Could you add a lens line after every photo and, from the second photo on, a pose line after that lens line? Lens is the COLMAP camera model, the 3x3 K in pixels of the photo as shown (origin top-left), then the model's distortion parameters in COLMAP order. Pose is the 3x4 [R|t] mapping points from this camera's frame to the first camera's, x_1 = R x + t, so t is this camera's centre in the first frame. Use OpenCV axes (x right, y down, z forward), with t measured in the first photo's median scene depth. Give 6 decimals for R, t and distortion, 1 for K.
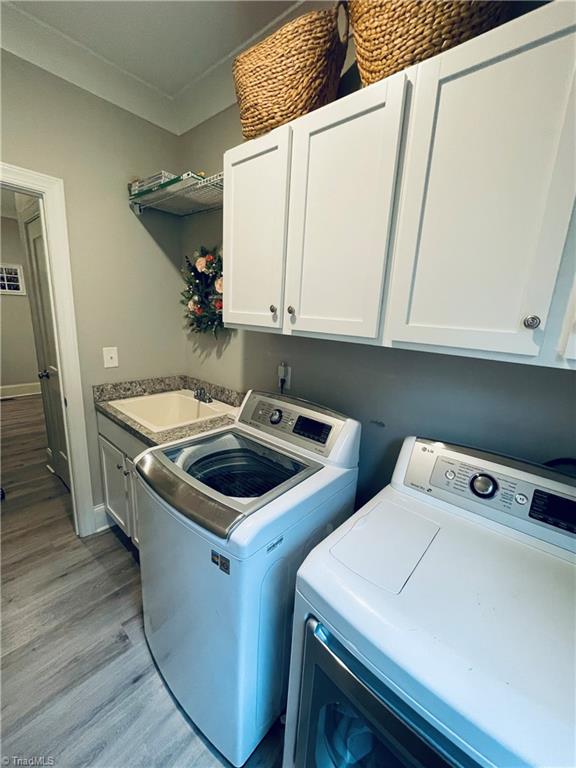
lens RADIAL K [[312.4, 0, 287.4], [0, 312.4, 385.3], [0, 0, 1]] dist [0.004394, 0.000101]
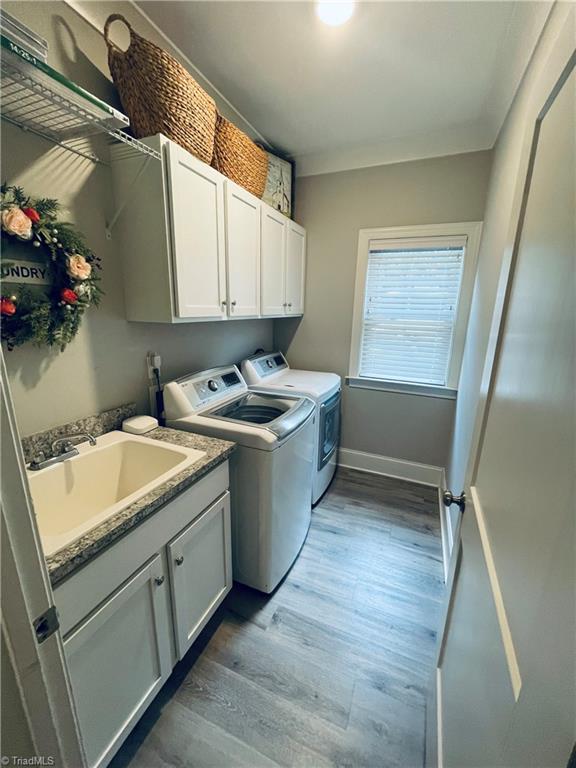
lens RADIAL K [[312.4, 0, 288.9], [0, 312.4, 382.1], [0, 0, 1]] dist [0.004394, 0.000101]
pose [[-0.310358, -0.292502, 0.904500, -1.220206], [0.183915, 0.915032, 0.359014, -0.297840], [-0.932659, 0.277774, -0.230192, 0.940088]]
